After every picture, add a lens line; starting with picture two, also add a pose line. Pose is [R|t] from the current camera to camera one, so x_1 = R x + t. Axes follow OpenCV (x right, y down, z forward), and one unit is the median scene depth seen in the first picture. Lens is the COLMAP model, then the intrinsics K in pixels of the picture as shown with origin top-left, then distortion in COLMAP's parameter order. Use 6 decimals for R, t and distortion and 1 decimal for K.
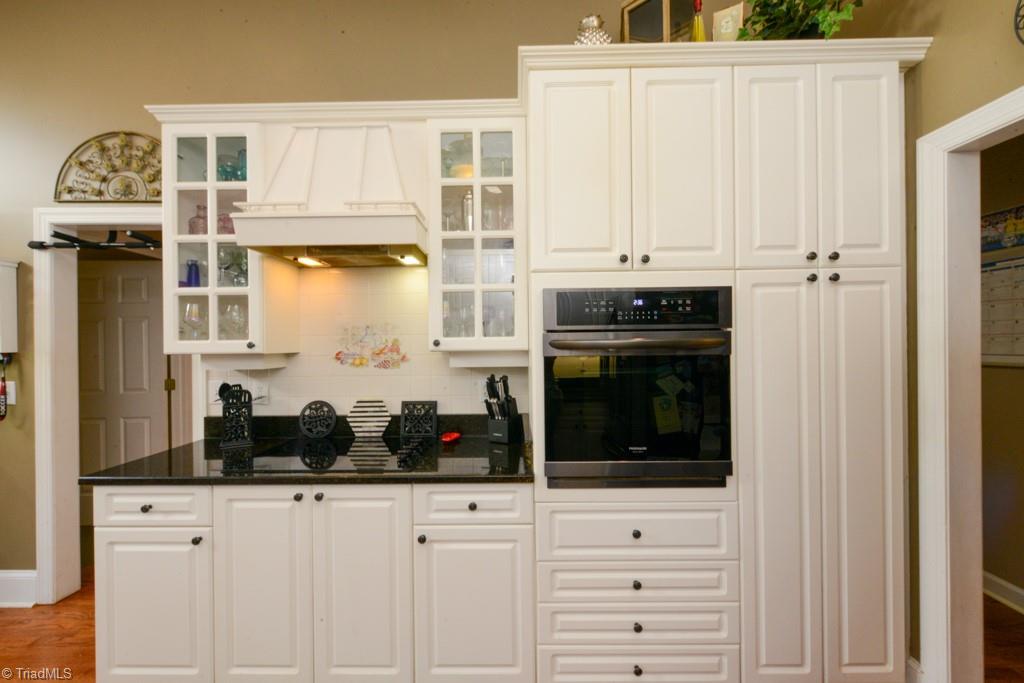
lens RADIAL K [[400.8, 0, 509.6], [0, 400.8, 343.2], [0, 0, 1]] dist [0.009244, -0.002288]
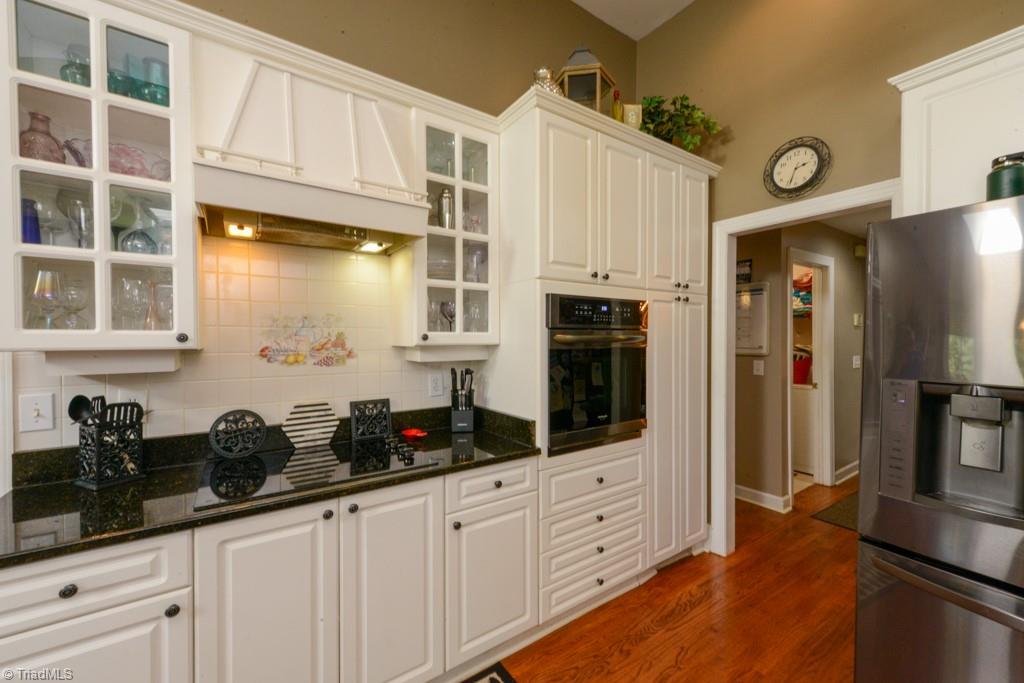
lens RADIAL K [[424.0, 0, 512.0], [0, 424.0, 341.5], [0, 0, 1]] dist [0.017683, -0.000094]
pose [[0.806836, 0.002886, 0.590769, -0.561137], [-0.007076, 0.999964, 0.004779, 0.002987], [-0.590734, -0.008037, 0.806827, 0.021369]]
